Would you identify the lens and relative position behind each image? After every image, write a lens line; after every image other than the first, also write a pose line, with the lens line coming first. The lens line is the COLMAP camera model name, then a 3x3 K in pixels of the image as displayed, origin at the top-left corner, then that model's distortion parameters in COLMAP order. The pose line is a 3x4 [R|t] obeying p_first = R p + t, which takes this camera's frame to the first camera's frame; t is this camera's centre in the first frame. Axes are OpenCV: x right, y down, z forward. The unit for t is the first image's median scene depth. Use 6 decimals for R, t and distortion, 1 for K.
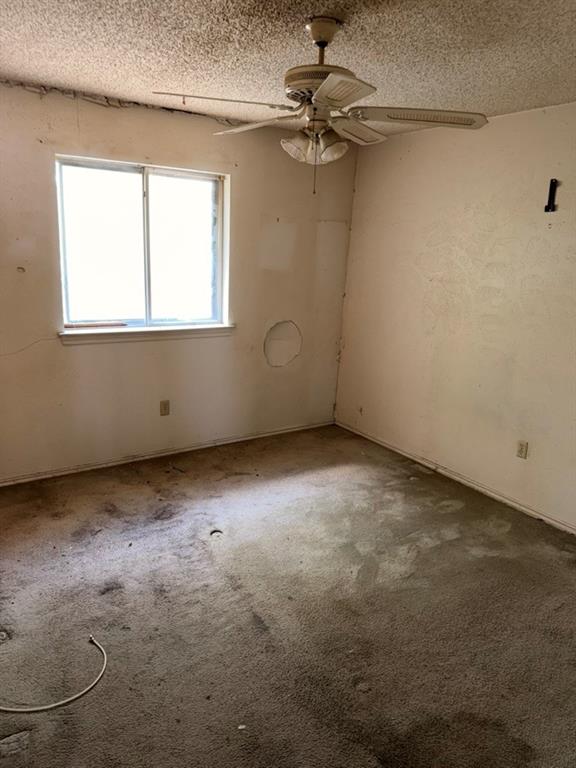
lens RADIAL K [[534.8, 0, 287.3], [0, 534.8, 382.4], [0, 0, 1]] dist [0.026054, -0.034850]
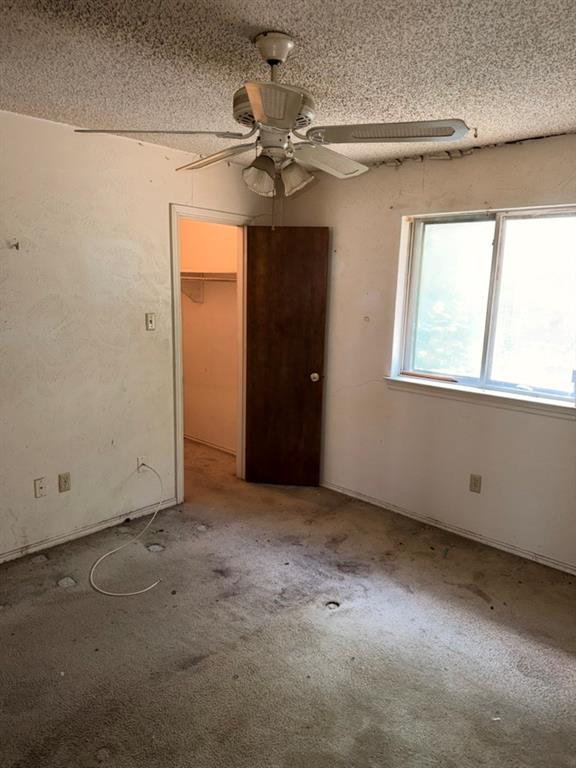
lens RADIAL K [[534.8, 0, 287.7], [0, 534.8, 385.1], [0, 0, 1]] dist [0.026054, -0.034850]
pose [[0.235723, 0.156004, -0.959217, 0.596428], [-0.255824, 0.962180, 0.093618, -0.128495], [0.937544, 0.223323, 0.266717, 0.539359]]
